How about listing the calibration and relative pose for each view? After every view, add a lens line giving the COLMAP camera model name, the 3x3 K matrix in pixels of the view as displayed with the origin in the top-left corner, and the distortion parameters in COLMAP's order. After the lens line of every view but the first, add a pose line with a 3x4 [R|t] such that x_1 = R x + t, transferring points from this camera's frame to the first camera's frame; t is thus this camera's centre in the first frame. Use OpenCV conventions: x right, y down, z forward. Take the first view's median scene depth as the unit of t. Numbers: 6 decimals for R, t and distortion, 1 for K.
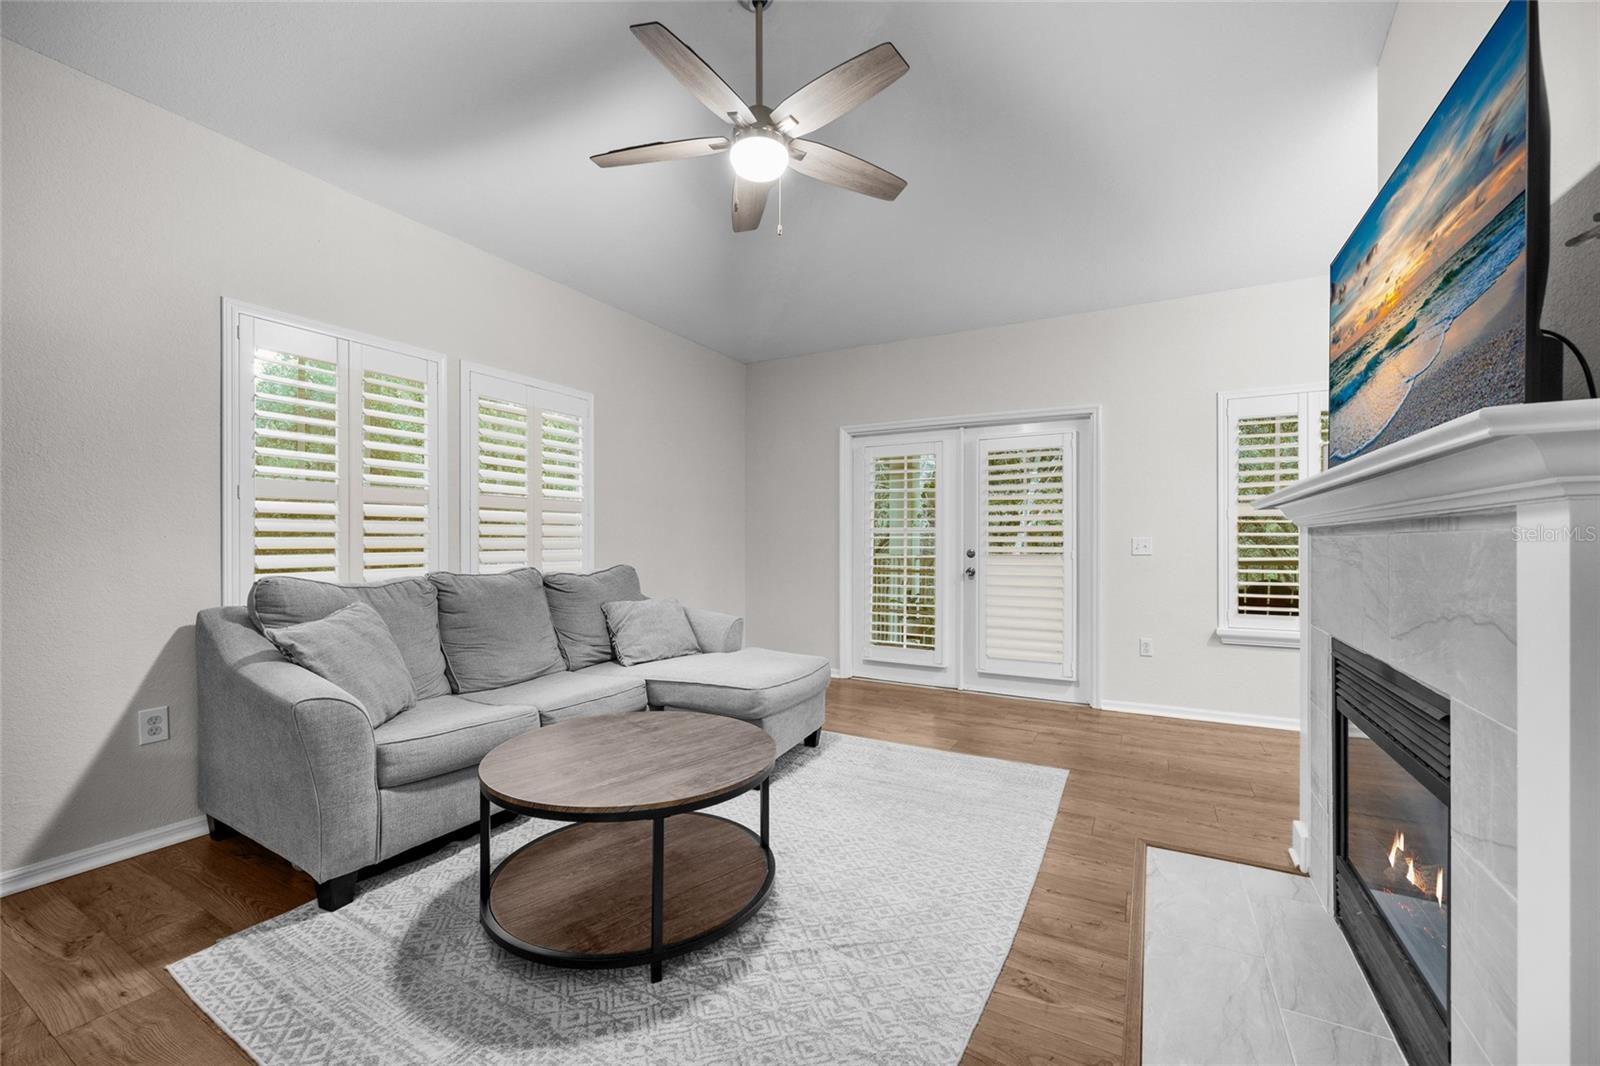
lens RADIAL K [[639.1, 0, 799.8], [0, 639.1, 544.4], [0, 0, 1]] dist [-0.005942, 0.002383]
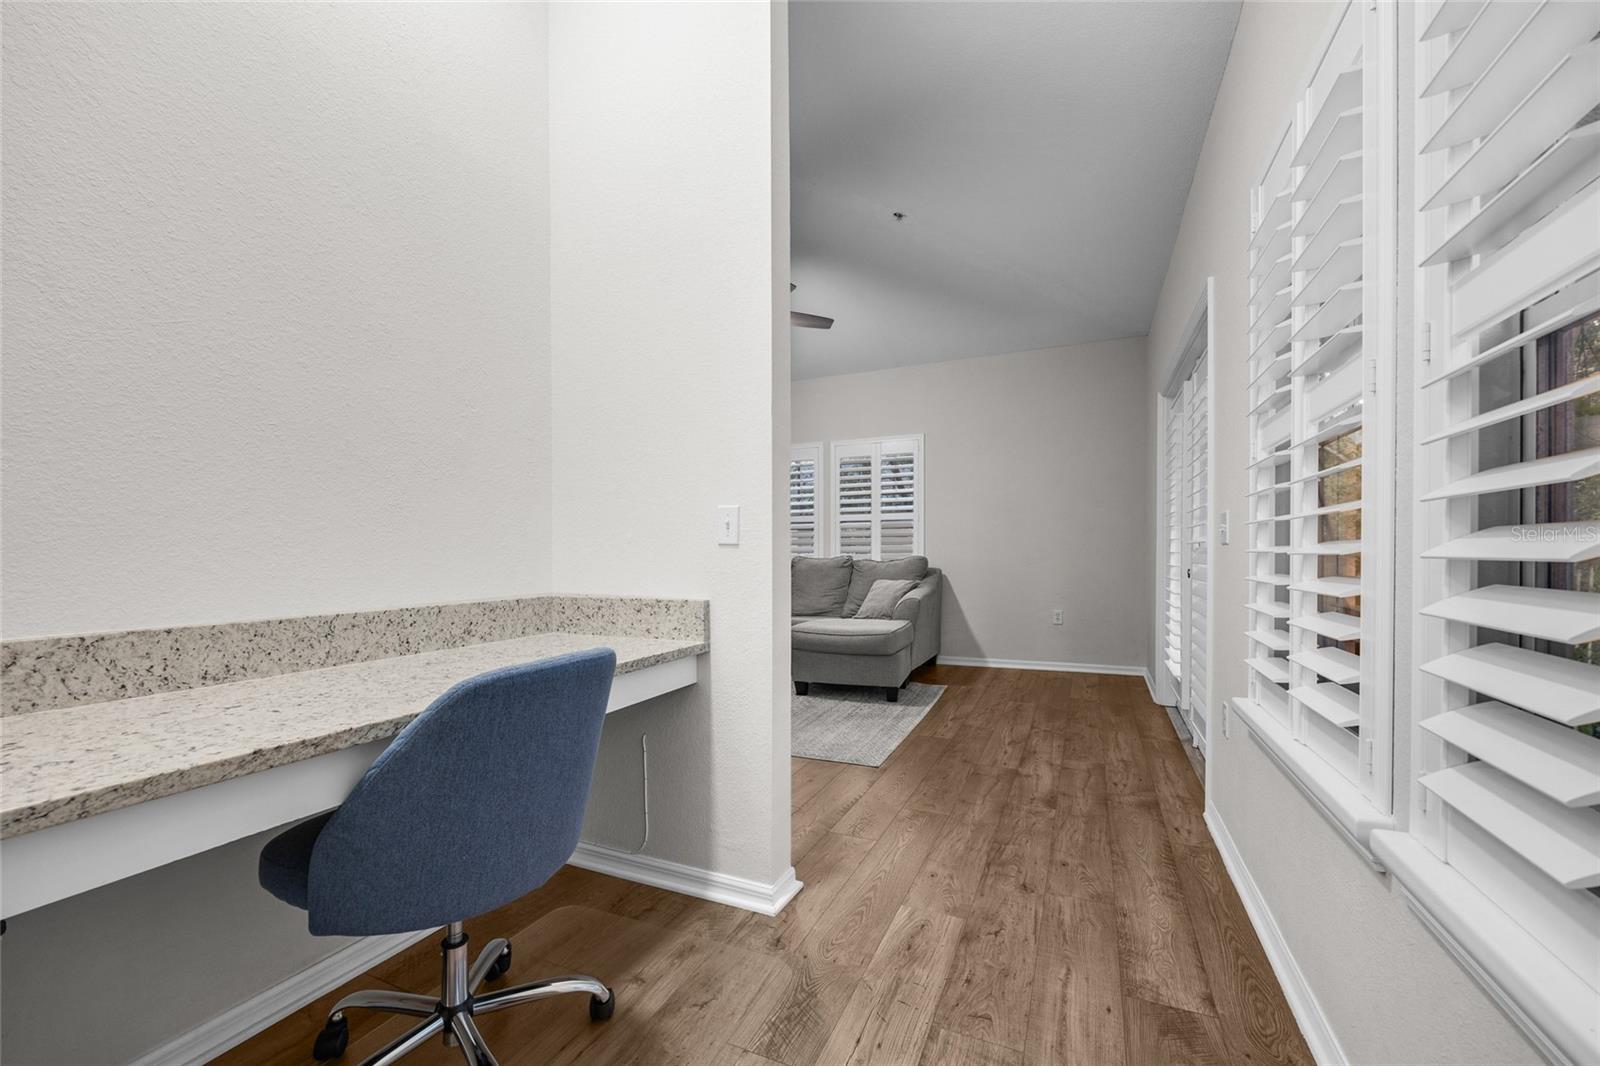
lens RADIAL K [[639.1, 0, 807.4], [0, 639.1, 547.2], [0, 0, 1]] dist [-0.005942, 0.002383]
pose [[0.099645, -0.006526, -0.995002, 1.247813], [-0.003244, 0.999971, -0.006884, 0.024761], [0.995018, 0.003914, 0.099621, 0.717163]]
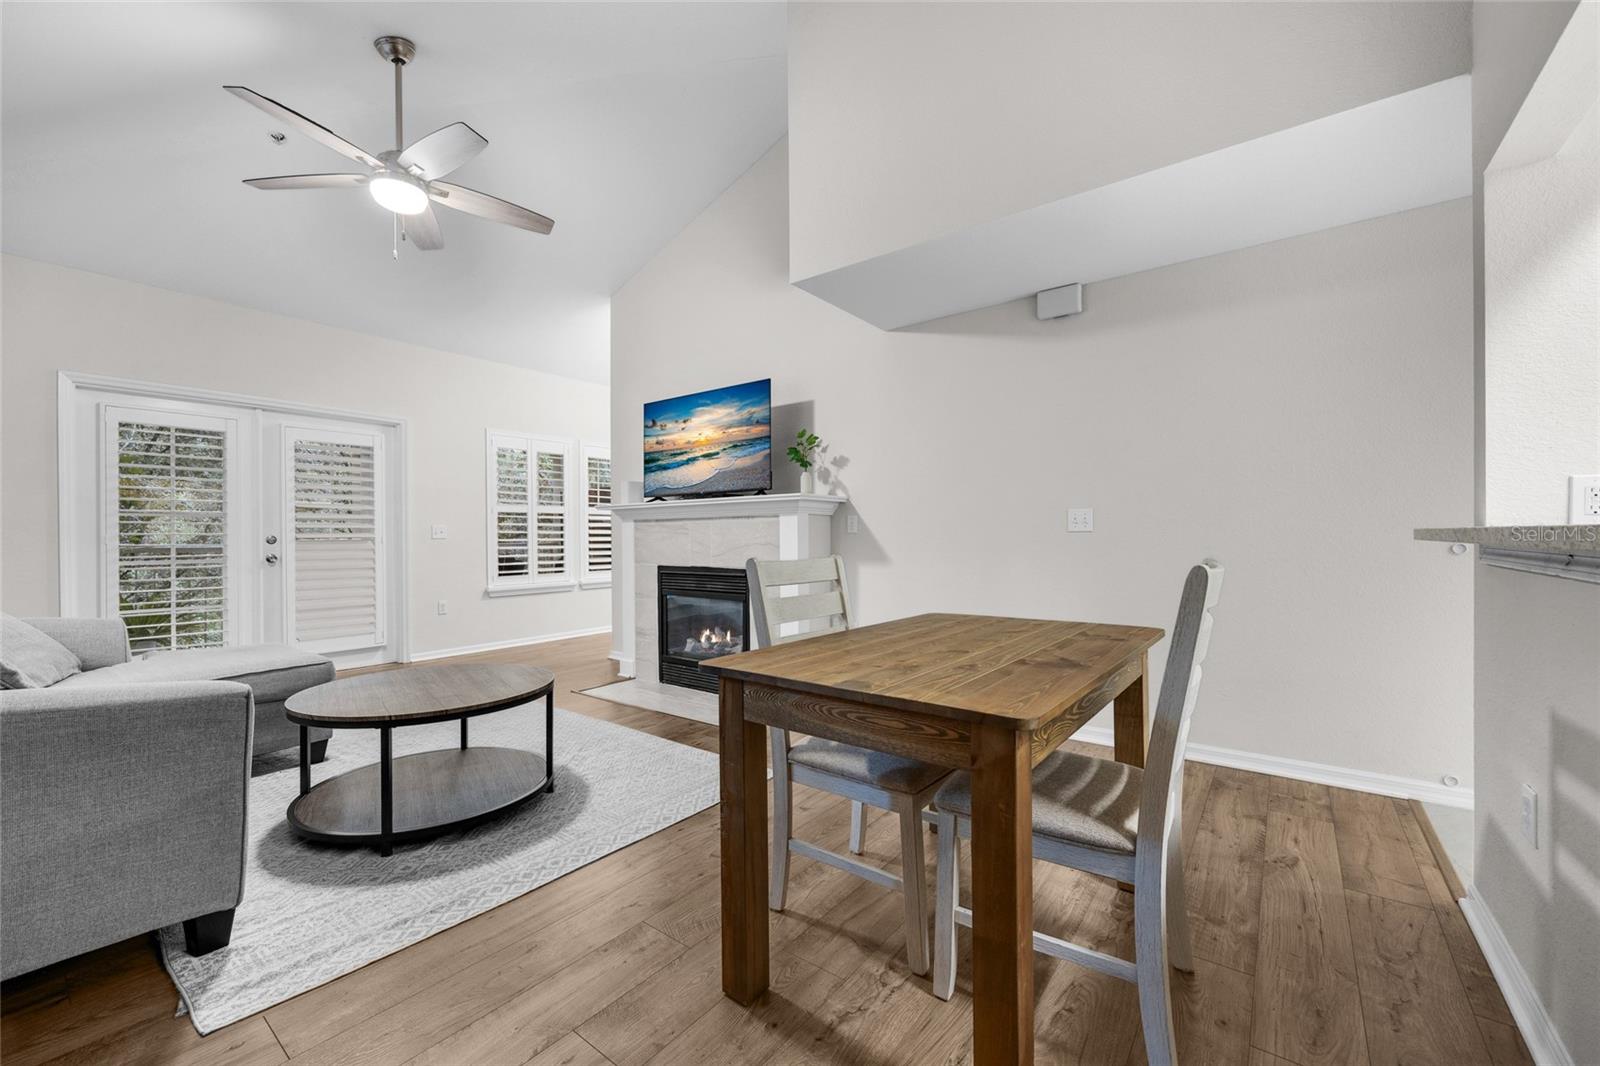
lens RADIAL K [[639.1, 0, 810.3], [0, 639.1, 533.2], [0, 0, 1]] dist [-0.005942, 0.002383]
pose [[0.134231, 0.004464, 0.990940, -0.726665], [0.009020, 0.999943, -0.005726, 0.021530], [-0.990909, 0.009707, 0.134183, 0.057753]]
